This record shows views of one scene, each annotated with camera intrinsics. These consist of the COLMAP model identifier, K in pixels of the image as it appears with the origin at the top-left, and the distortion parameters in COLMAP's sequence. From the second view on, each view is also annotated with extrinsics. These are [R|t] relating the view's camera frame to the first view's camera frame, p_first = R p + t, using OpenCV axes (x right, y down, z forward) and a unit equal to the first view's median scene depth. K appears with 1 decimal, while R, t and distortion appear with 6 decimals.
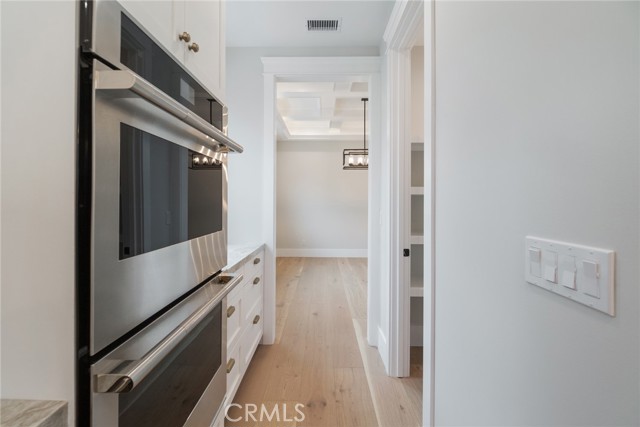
lens RADIAL K [[279.0, 0, 319.8], [0, 279.0, 206.5], [0, 0, 1]] dist [-0.009278, 0.000890]
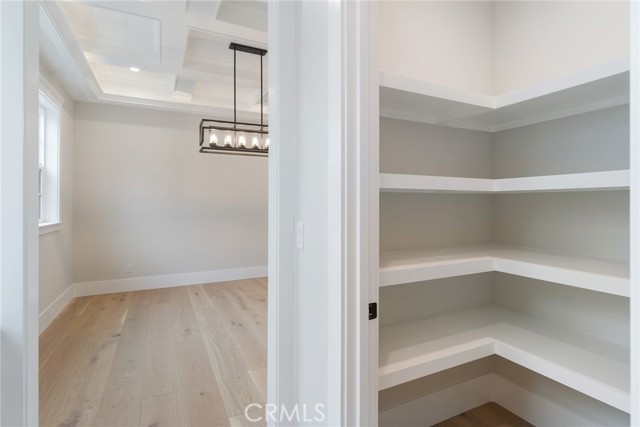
lens RADIAL K [[298.7, 0, 309.3], [0, 298.7, 201.7], [0, 0, 1]] dist [-0.015050, -0.000267]
pose [[0.887727, -0.003877, 0.460354, -0.006196], [0.014440, 0.999707, -0.019426, -0.004198], [-0.460144, 0.023892, 0.887523, 0.271218]]
